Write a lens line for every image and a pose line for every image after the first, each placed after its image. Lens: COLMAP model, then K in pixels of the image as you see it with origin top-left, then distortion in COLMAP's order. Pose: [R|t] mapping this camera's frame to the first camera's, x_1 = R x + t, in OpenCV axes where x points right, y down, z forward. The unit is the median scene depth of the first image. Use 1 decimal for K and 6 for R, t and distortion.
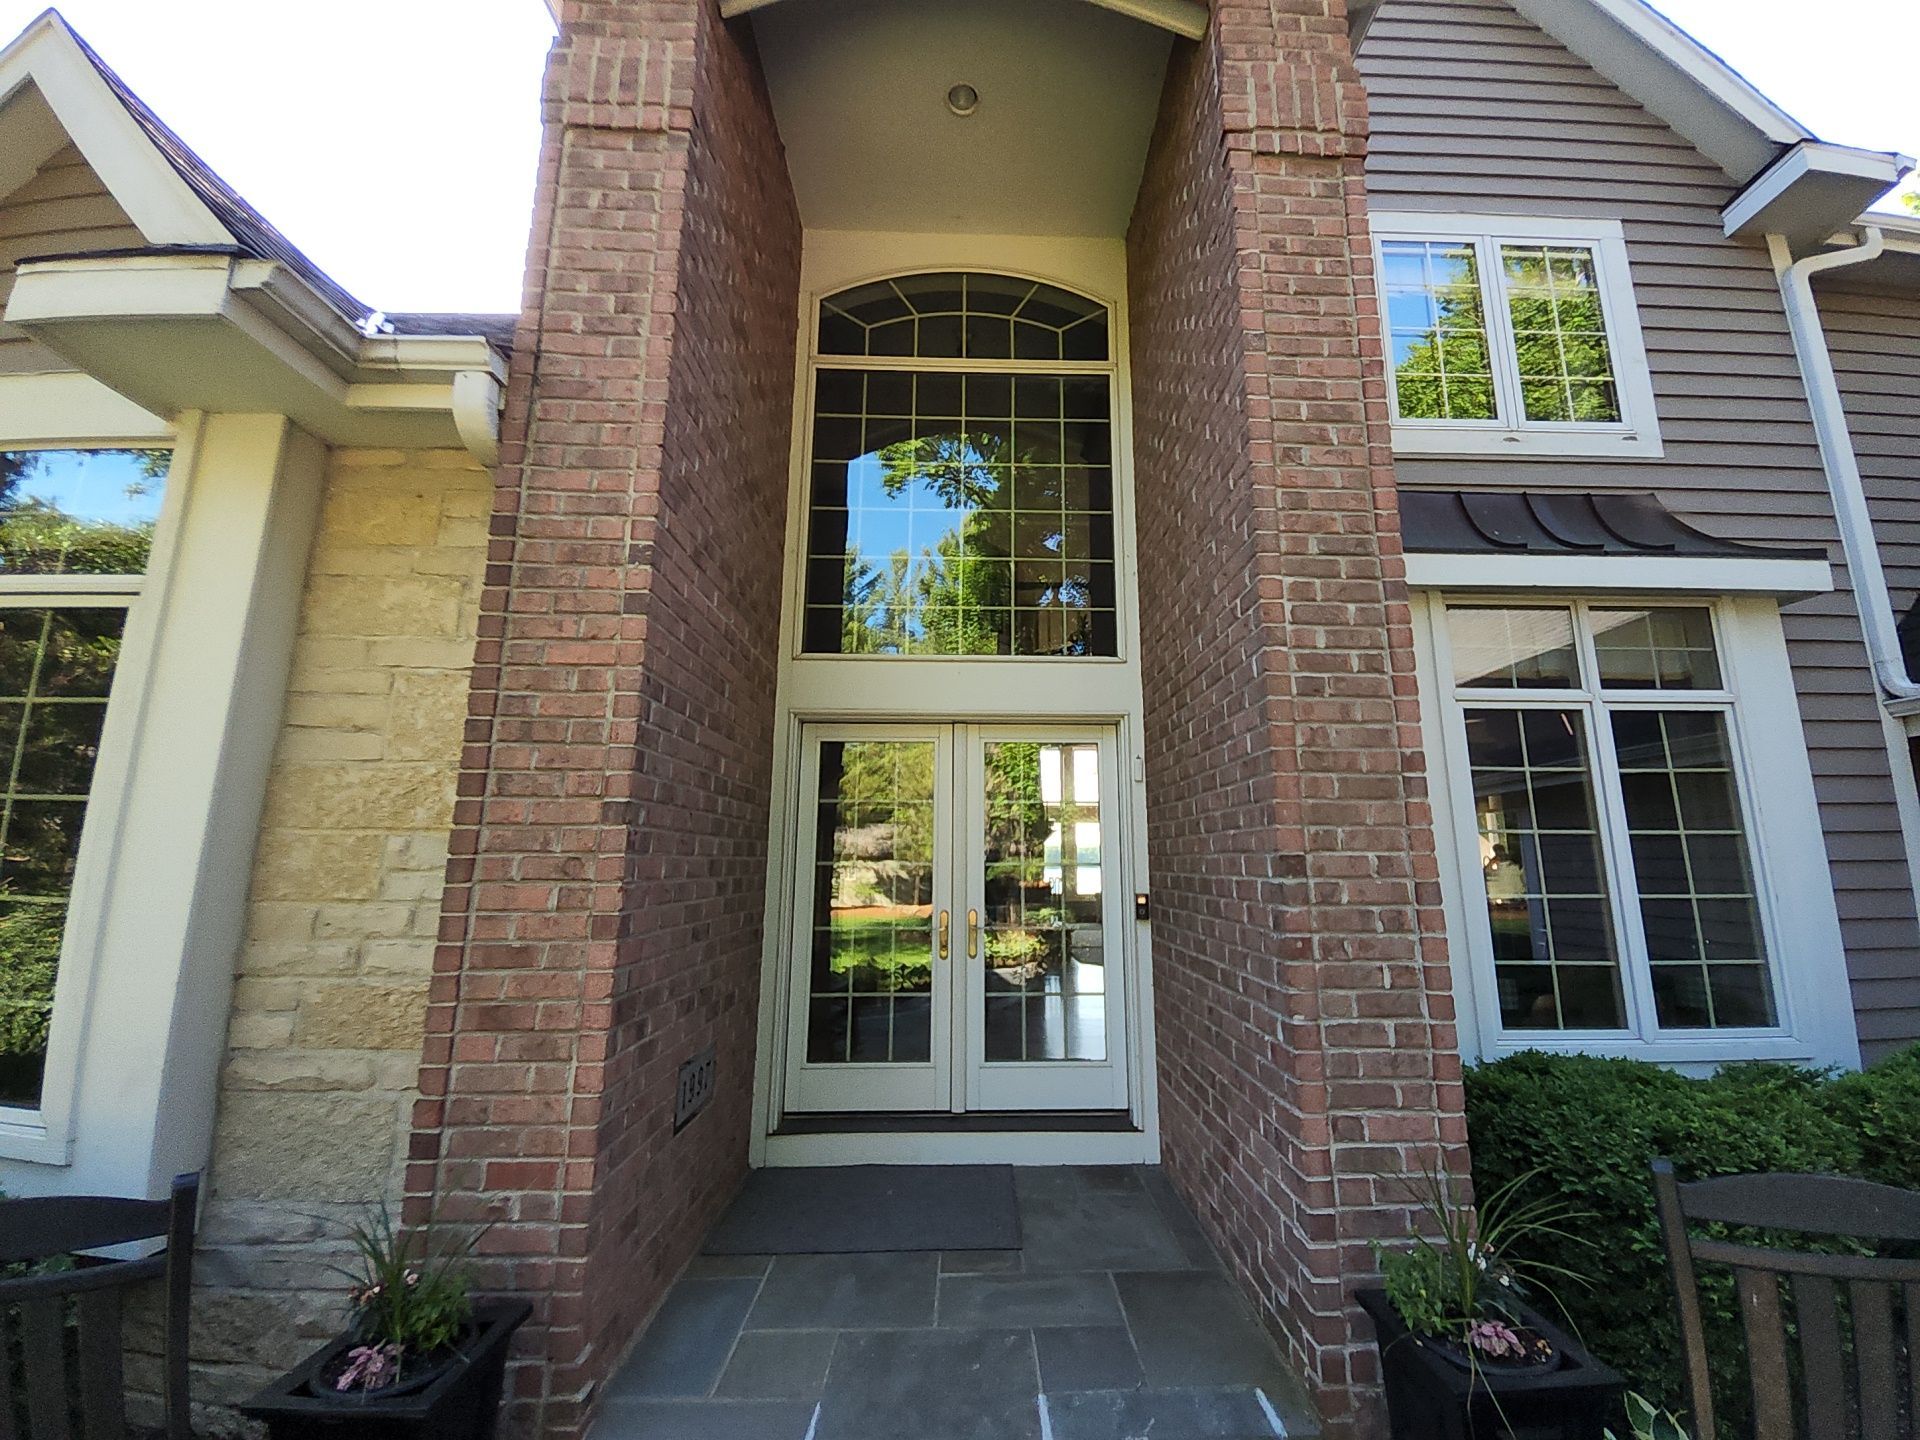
lens RADIAL K [[755.3, 0, 996.9], [0, 755.3, 724.5], [0, 0, 1]] dist [0.029010, -0.019341]
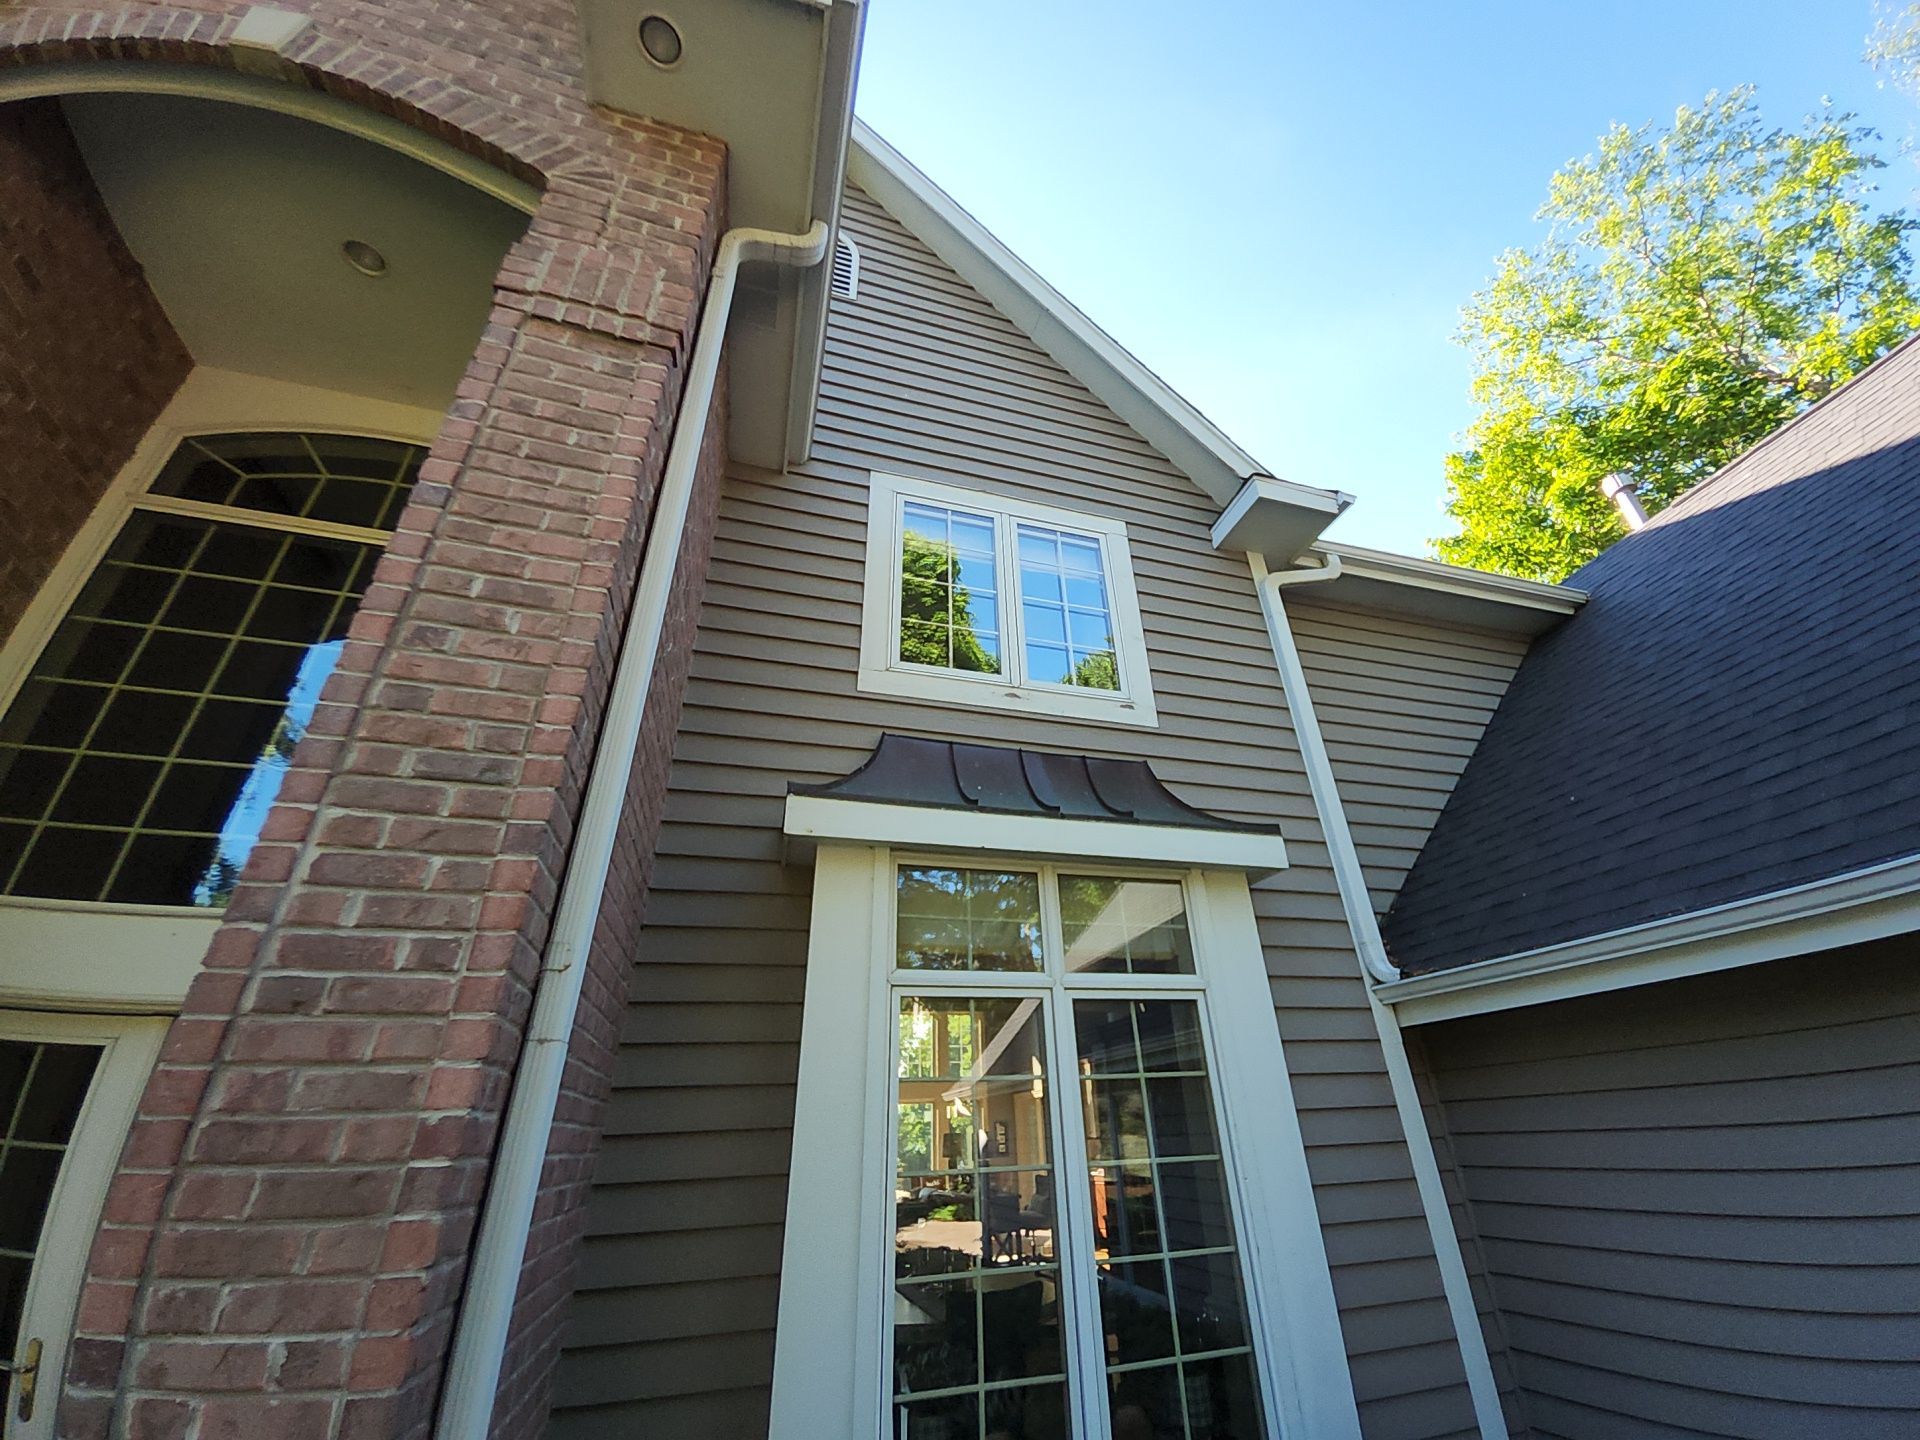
lens RADIAL K [[755.3, 0, 996.9], [0, 755.3, 724.5], [0, 0, 1]] dist [0.029010, -0.019341]
pose [[0.962467, 0.091856, 0.255382, 0.482195], [-0.006918, 0.948981, -0.315256, -0.042199], [-0.271310, 0.301657, 0.913999, 0.165038]]
